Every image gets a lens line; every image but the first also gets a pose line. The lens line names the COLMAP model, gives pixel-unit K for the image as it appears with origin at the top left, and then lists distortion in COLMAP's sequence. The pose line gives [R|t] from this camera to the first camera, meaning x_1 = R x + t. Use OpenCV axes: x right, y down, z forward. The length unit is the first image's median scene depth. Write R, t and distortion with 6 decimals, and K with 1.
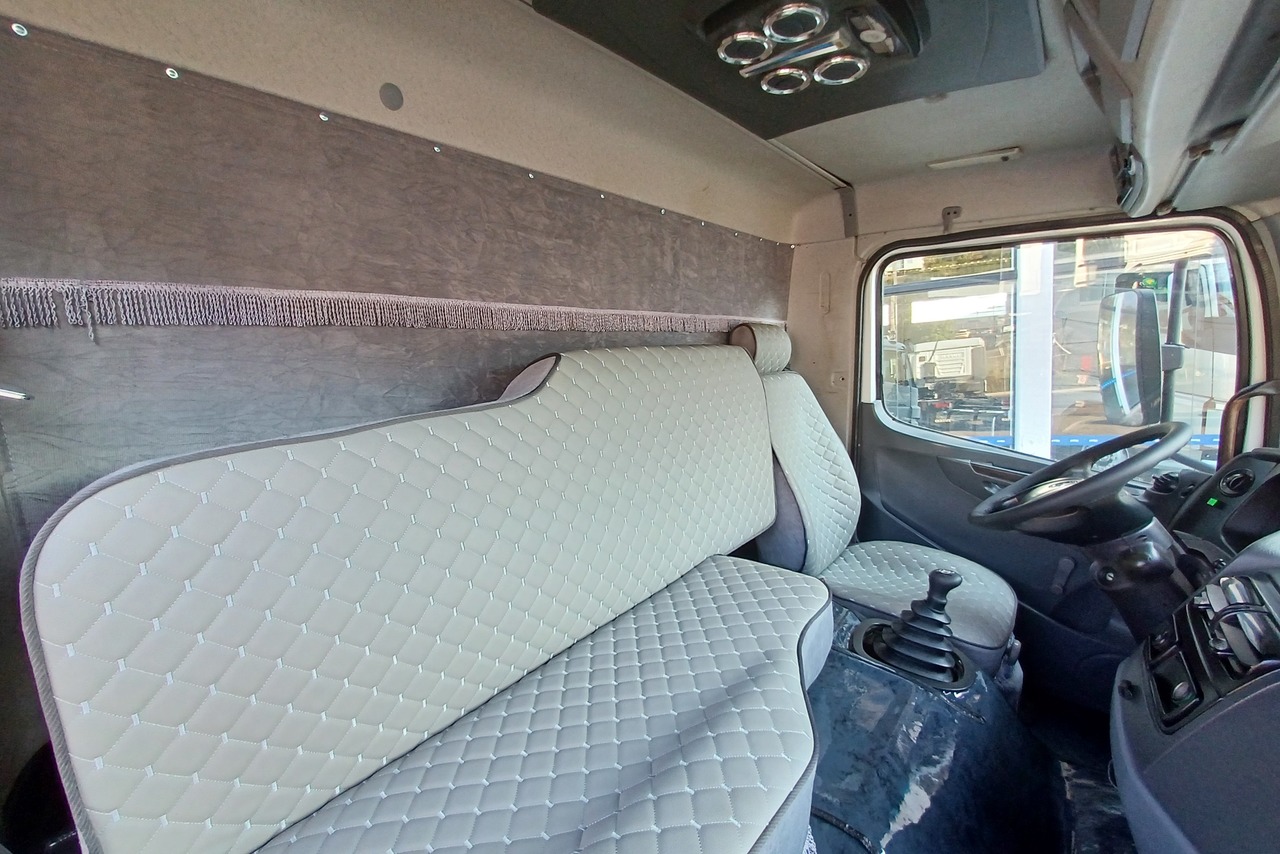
lens RADIAL K [[510.0, 0, 645.4], [0, 510.0, 434.5], [0, 0, 1]] dist [-0.014182, 0.005747]
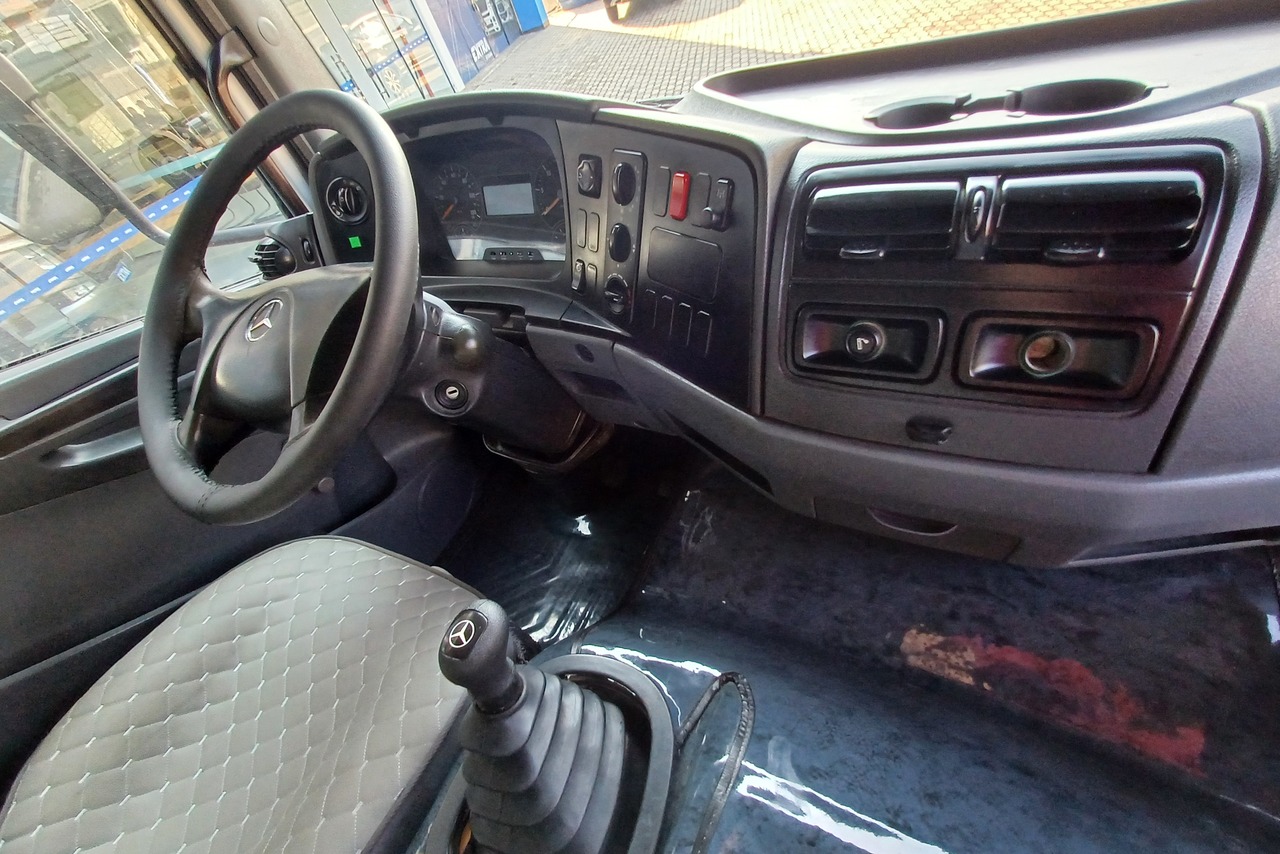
lens RADIAL K [[510.0, 0, 645.4], [0, 510.0, 434.5], [0, 0, 1]] dist [-0.014182, 0.005747]
pose [[-0.249227, -0.621383, 0.742811, 0.306142], [0.379243, 0.643136, 0.665245, -0.006588], [-0.891101, 0.447503, 0.075368, 0.629355]]
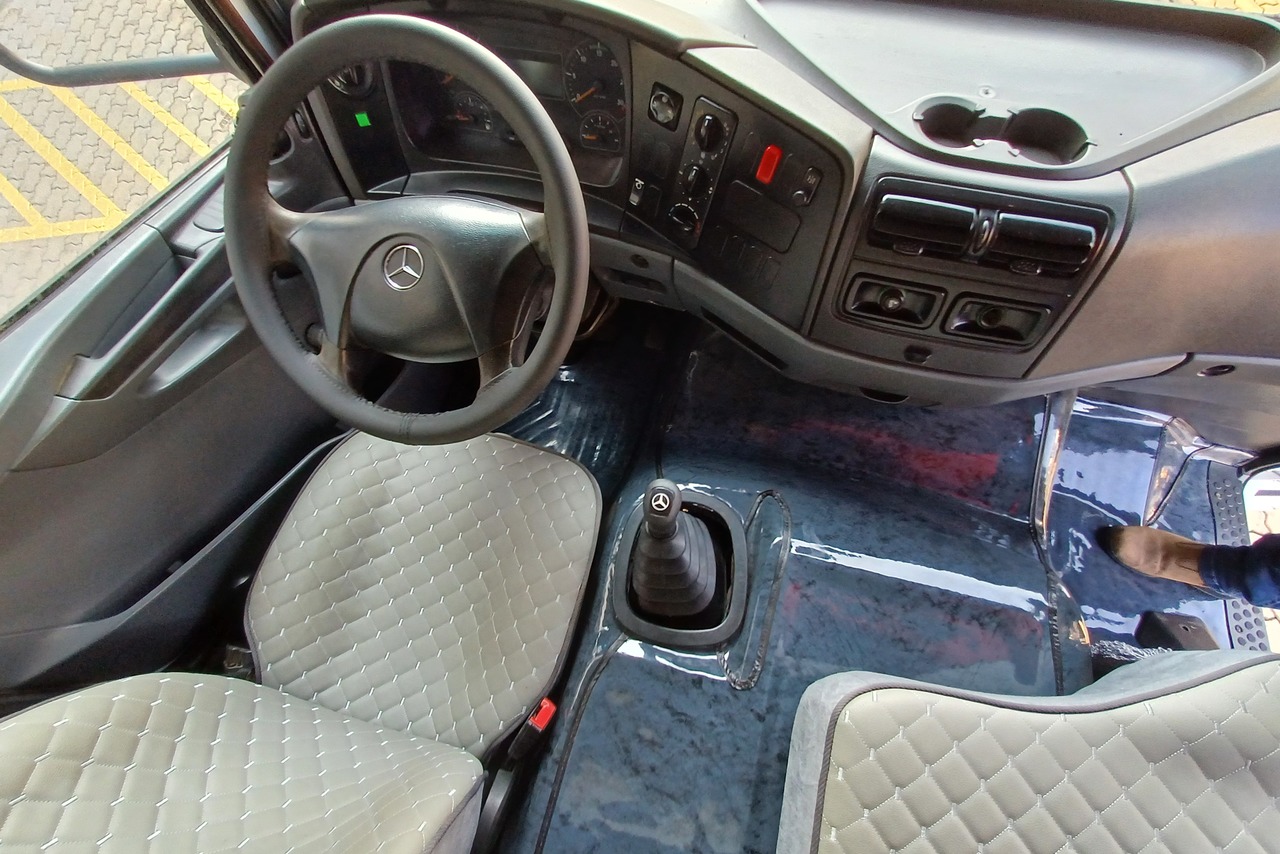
lens RADIAL K [[510.0, 0, 645.4], [0, 510.0, 434.5], [0, 0, 1]] dist [-0.014182, 0.005747]
pose [[-0.437084, -0.825047, 0.358128, 0.360788], [0.203519, 0.297124, 0.932897, -0.239015], [-0.876092, 0.480641, 0.038045, 0.753517]]
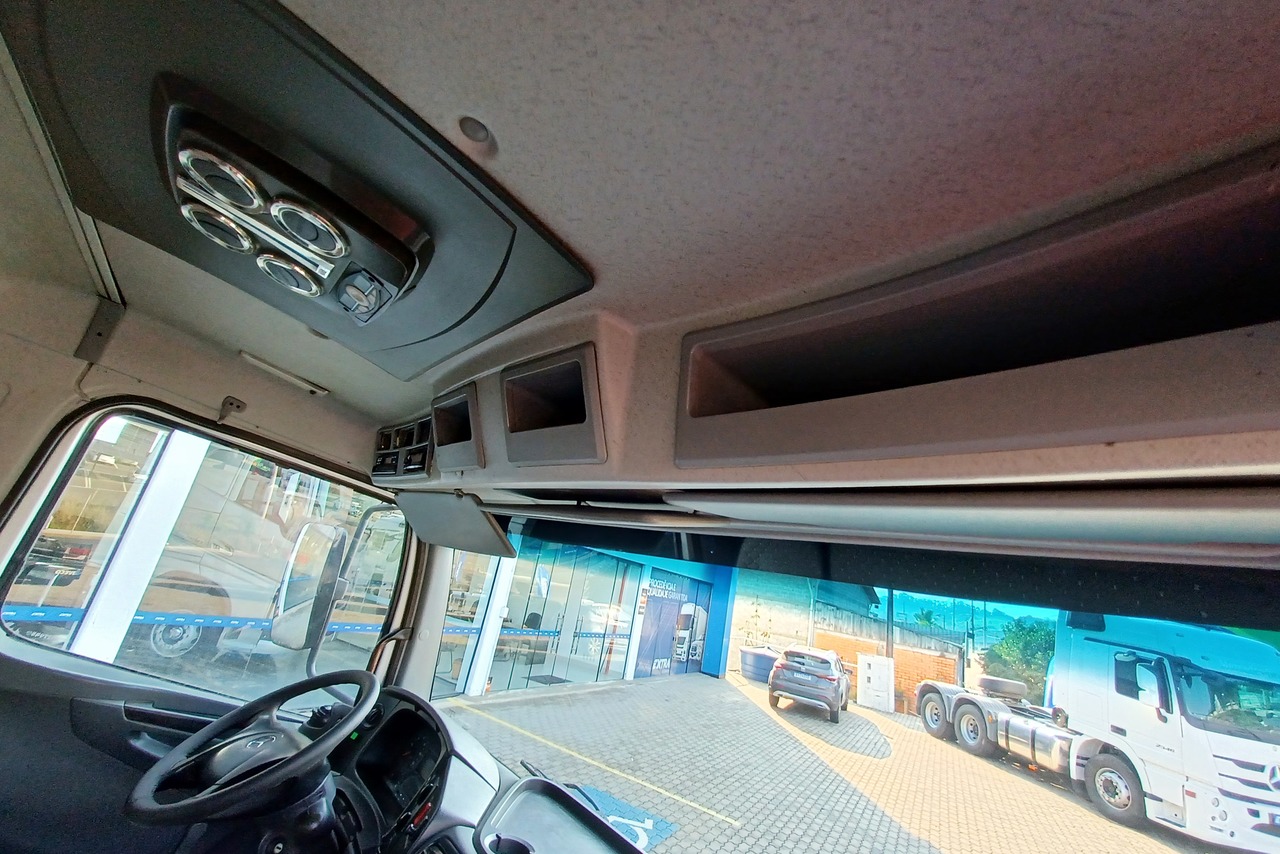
lens RADIAL K [[510.0, 0, 645.4], [0, 510.0, 434.5], [0, 0, 1]] dist [-0.014182, 0.005747]
pose [[0.086123, 0.369003, 0.925430, -0.174613], [-0.081971, 0.928356, -0.362541, -0.133752], [-0.992907, -0.044635, 0.110200, 0.185921]]
